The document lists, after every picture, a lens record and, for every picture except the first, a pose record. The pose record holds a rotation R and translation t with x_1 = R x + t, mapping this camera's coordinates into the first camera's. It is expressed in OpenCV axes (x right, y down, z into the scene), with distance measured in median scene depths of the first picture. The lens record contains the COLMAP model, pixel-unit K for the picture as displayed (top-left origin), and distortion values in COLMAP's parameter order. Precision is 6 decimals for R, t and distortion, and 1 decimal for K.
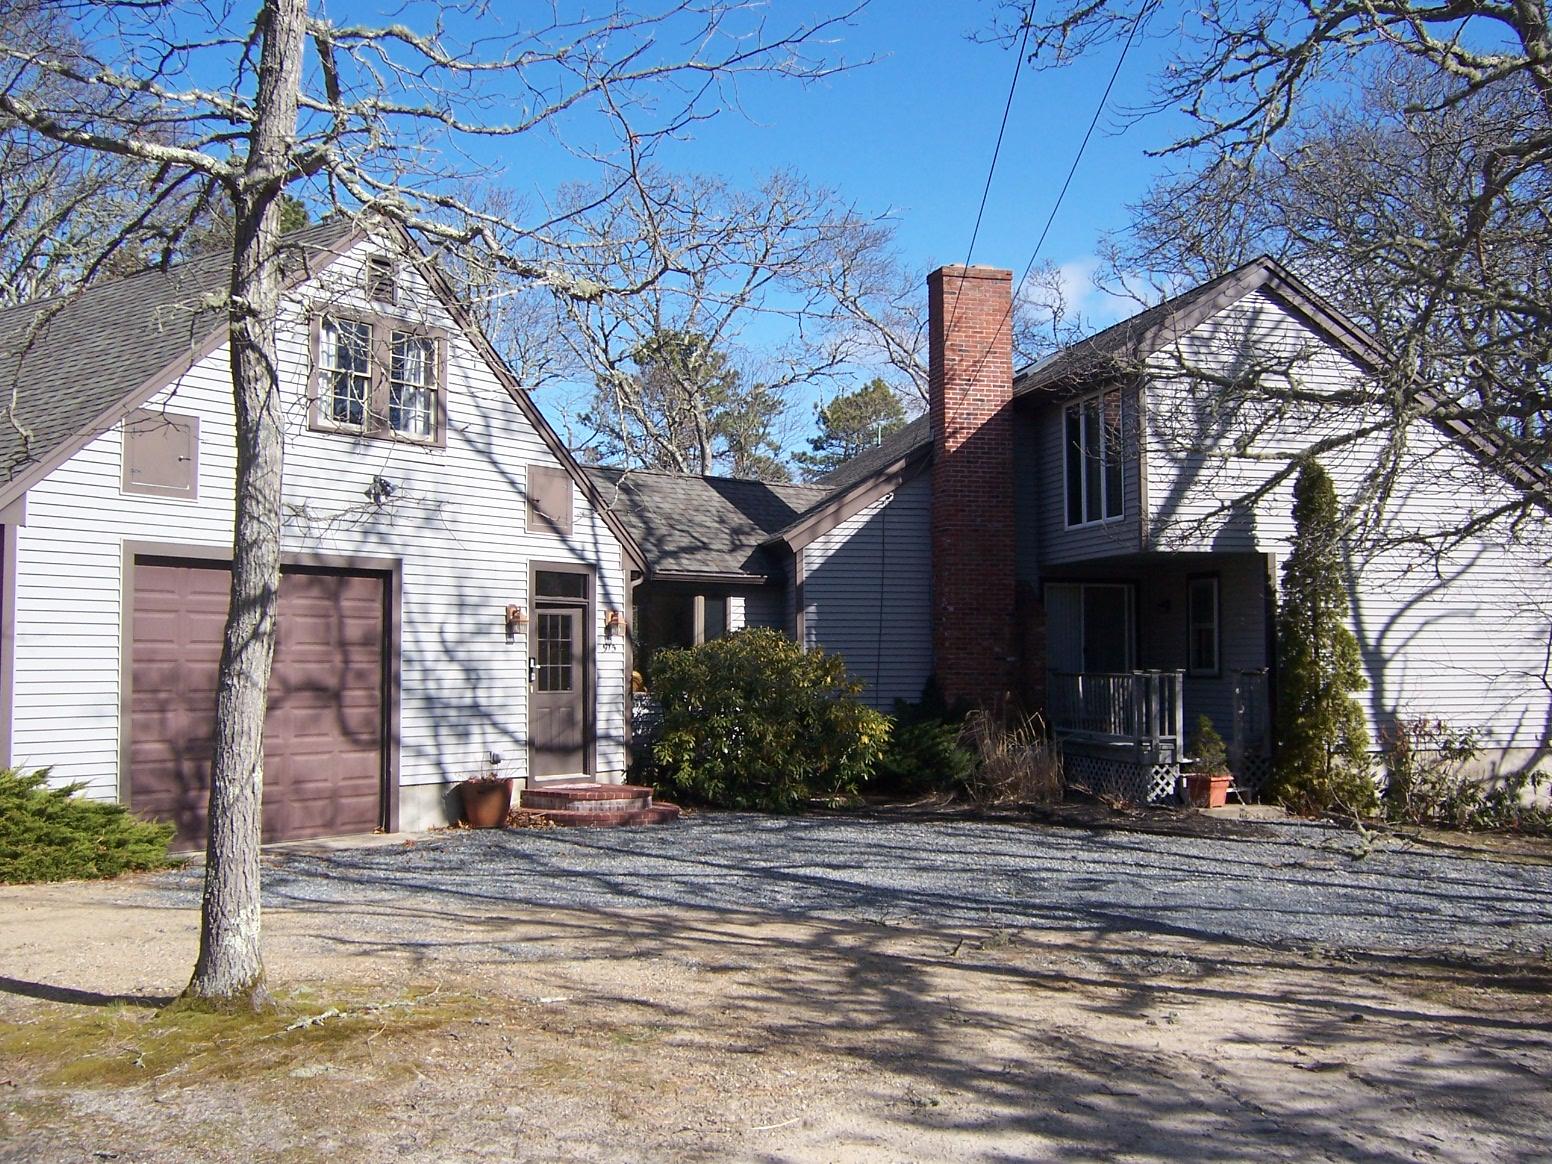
lens RADIAL K [[1569.1, 0, 775.0], [0, 1569.1, 579.6], [0, 0, 1]] dist [-0.068493, 0.000000]
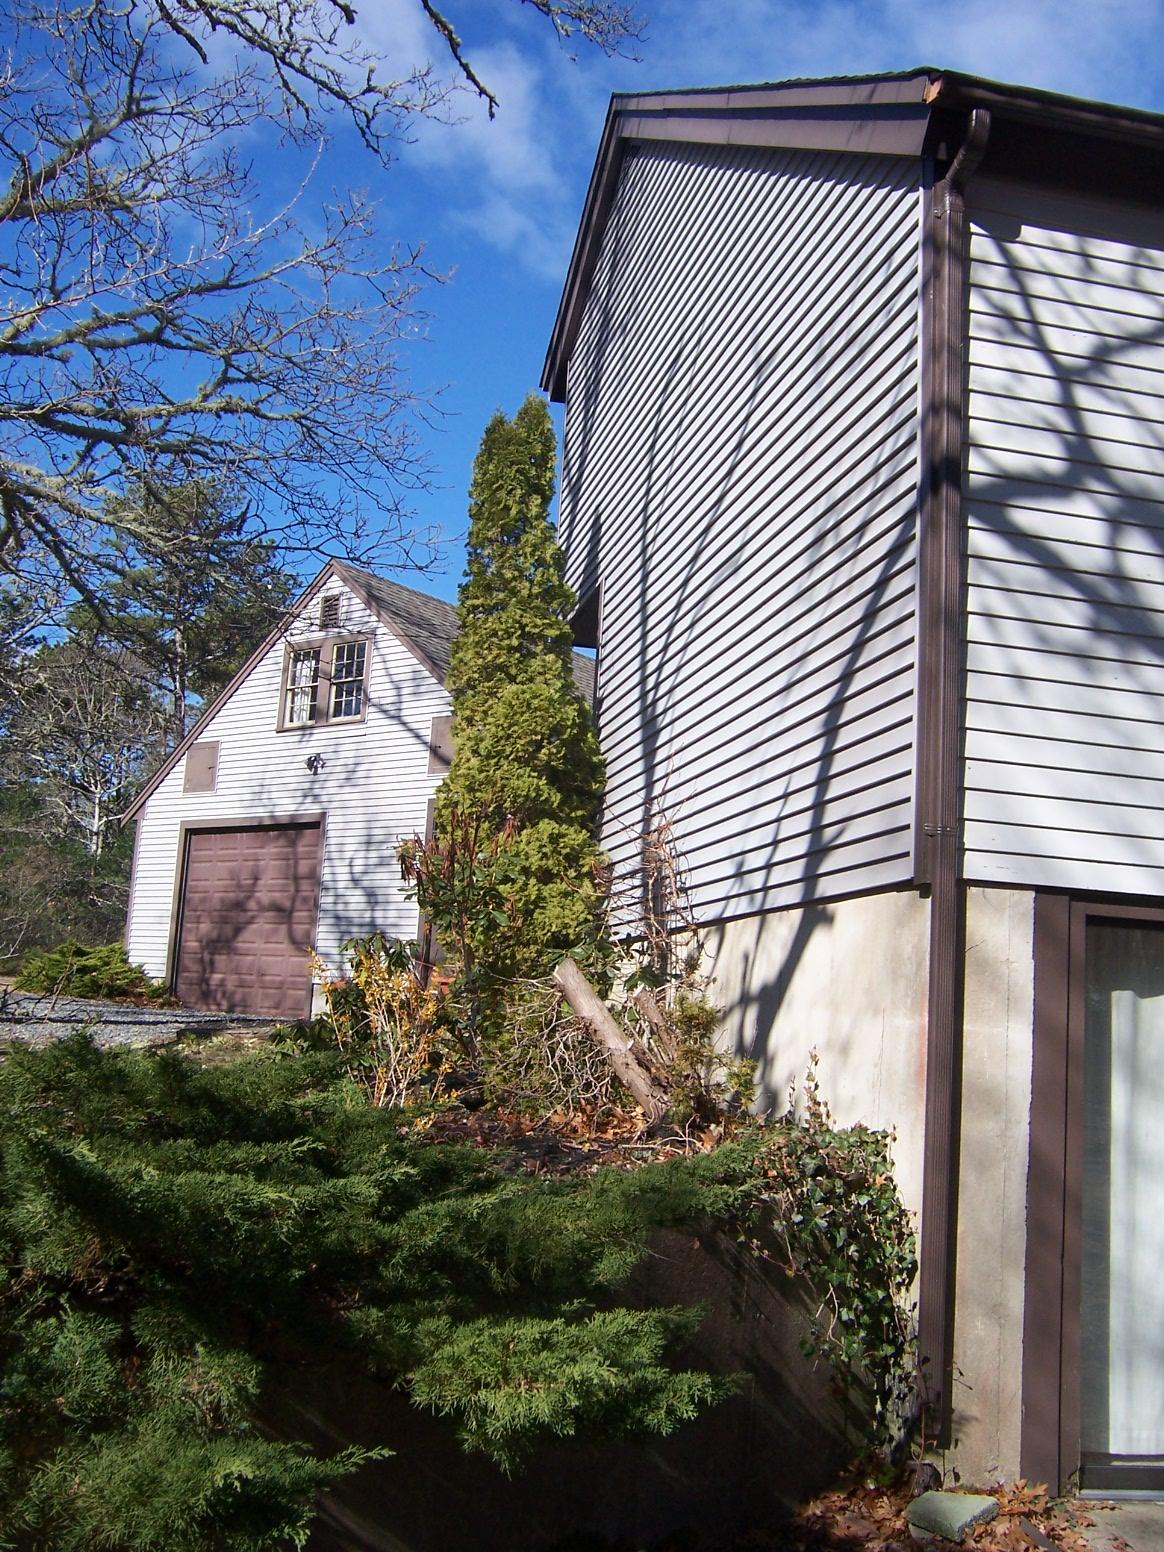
lens RADIAL K [[1569.1, 0, 578.4], [0, 1569.1, 778.3], [0, 0, 1]] dist [-0.068493, 0.000000]
pose [[-0.047984, -0.168712, -0.984497, 1.041074], [-0.008981, 0.985665, -0.168474, 0.176728], [0.998808, 0.000758, -0.048812, 1.251507]]
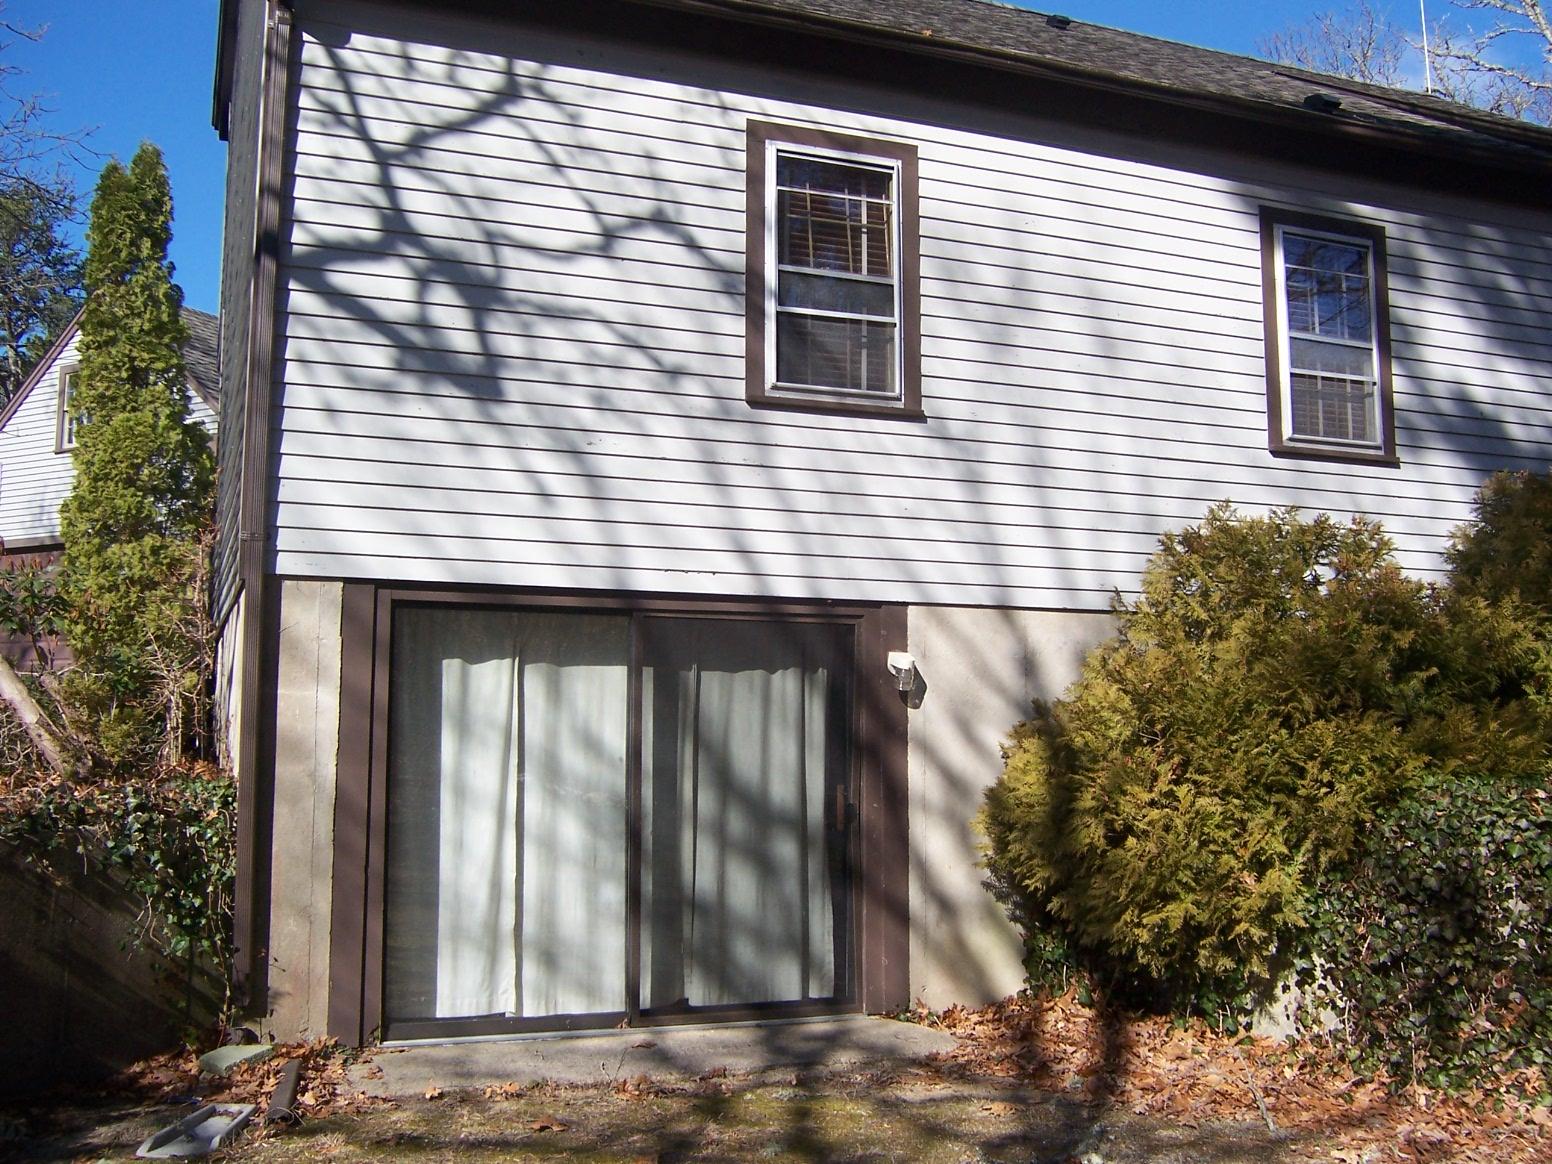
lens RADIAL K [[1569.1, 0, 777.7], [0, 1569.1, 583.8], [0, 0, 1]] dist [-0.068493, 0.000000]
pose [[0.105616, -0.102193, -0.989142, 1.132965], [0.050539, 0.993972, -0.097295, 0.190993], [0.993122, -0.039715, 0.110144, 1.405502]]
